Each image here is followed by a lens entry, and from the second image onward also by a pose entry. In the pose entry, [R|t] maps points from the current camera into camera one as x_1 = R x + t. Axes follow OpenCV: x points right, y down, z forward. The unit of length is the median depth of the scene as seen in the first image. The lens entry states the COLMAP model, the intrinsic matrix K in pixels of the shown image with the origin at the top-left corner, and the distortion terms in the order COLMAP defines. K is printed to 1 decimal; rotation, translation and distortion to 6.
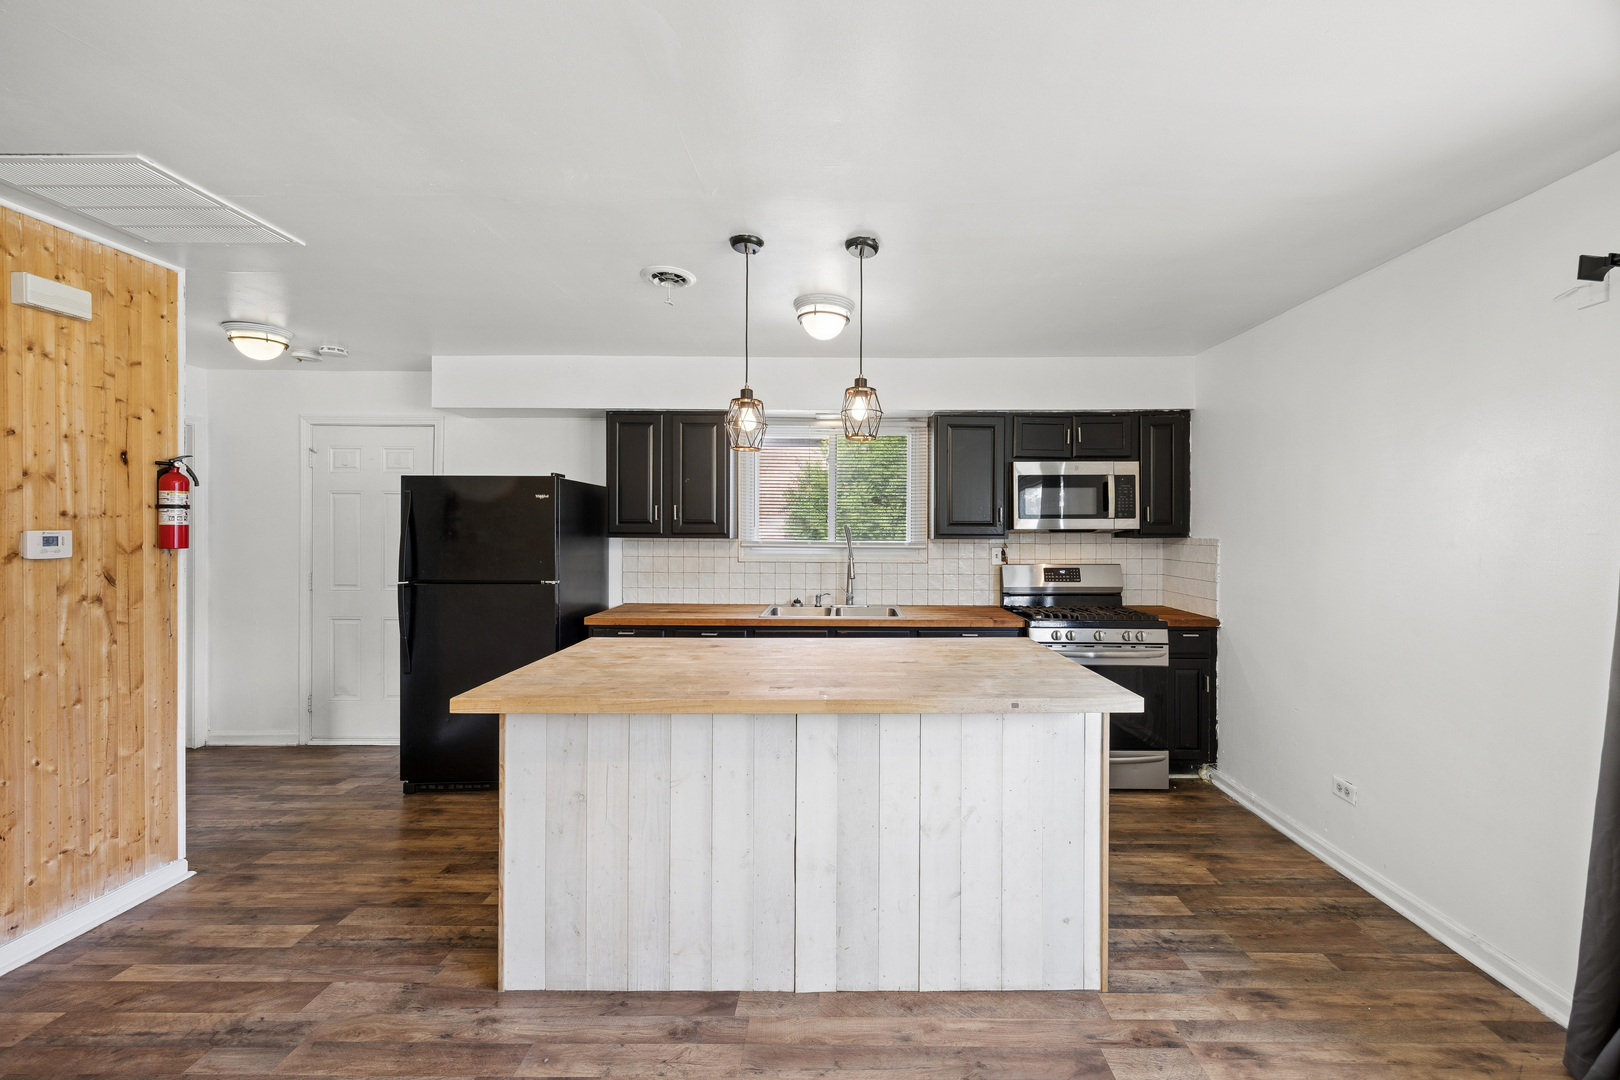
lens RADIAL K [[647.8, 0, 857.5], [0, 647.8, 532.2], [0, 0, 1]] dist [-0.002403, 0.000098]
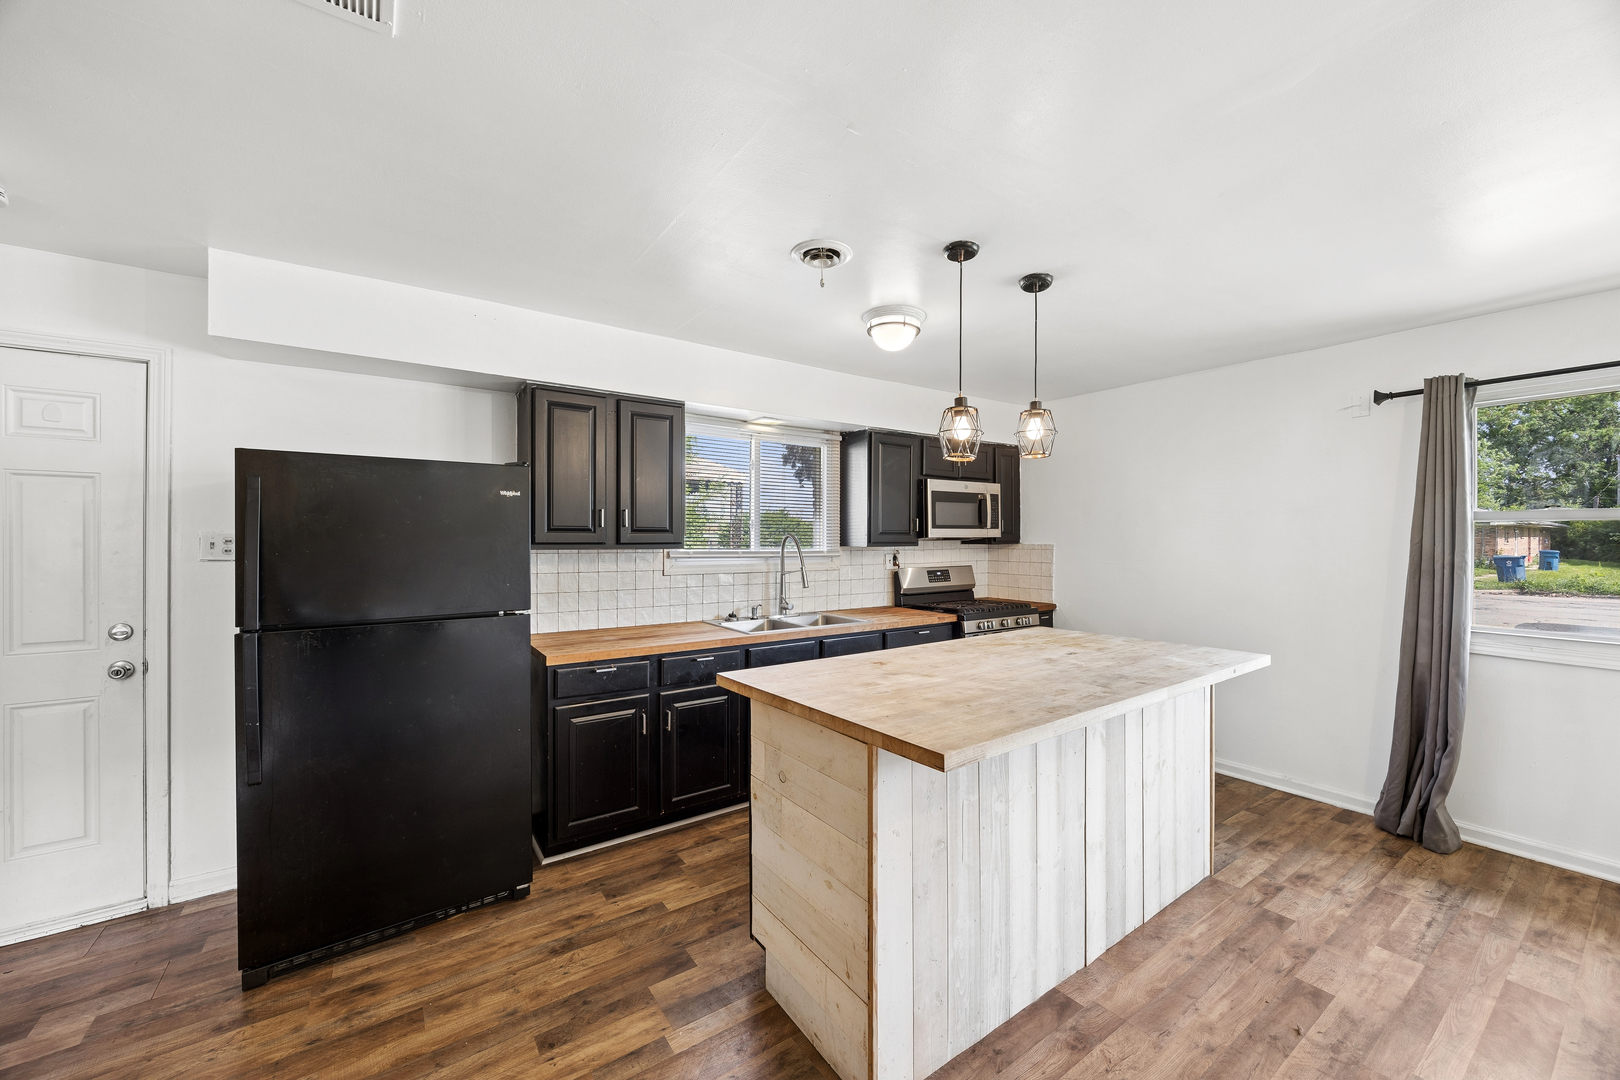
lens RADIAL K [[617.9, 0, 825.4], [0, 617.9, 540.4], [0, 0, 1]] dist [0.000427, -0.000088]
pose [[0.811579, -0.005254, 0.584218, -0.806105], [0.003995, 0.999986, 0.003444, -0.005810], [-0.584228, -0.000462, 0.811589, 0.318672]]
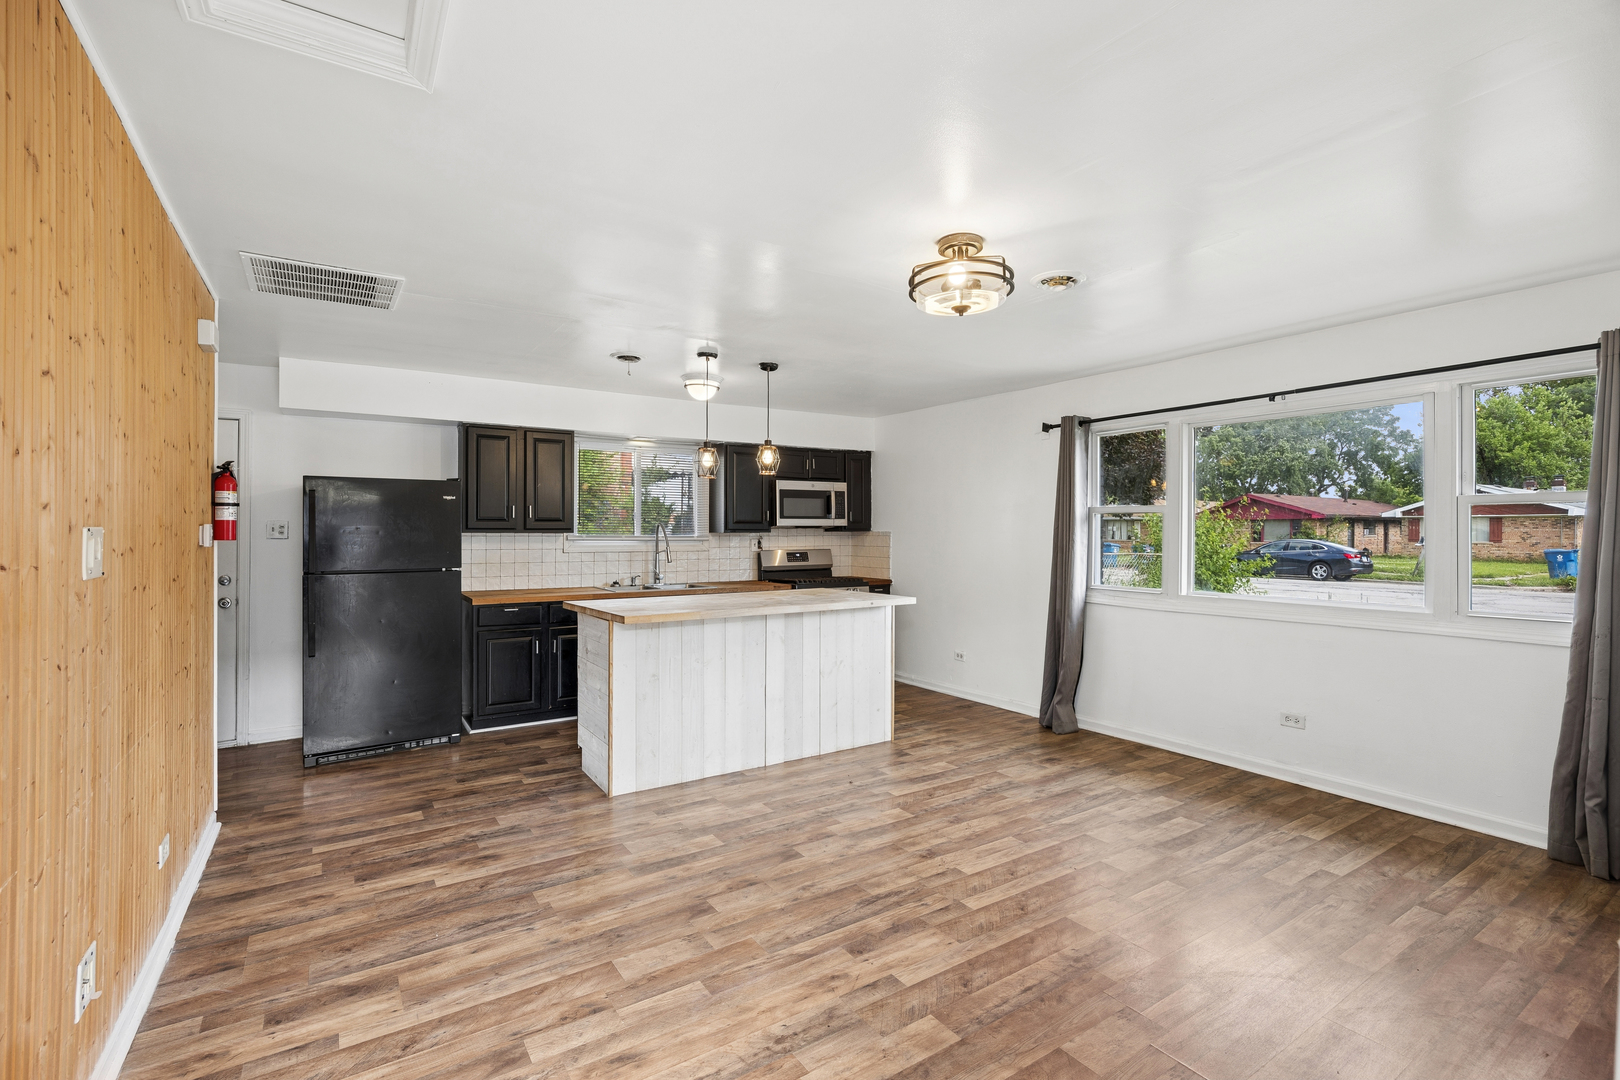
lens RADIAL K [[756.3, 0, 838.1], [0, 756.3, 532.4], [0, 0, 1]] dist [-0.008327, 0.000055]
pose [[0.828391, -0.003704, 0.560138, -0.897058], [0.003889, 0.999992, 0.000862, 0.014193], [-0.560137, 0.001464, 0.828399, -0.748953]]
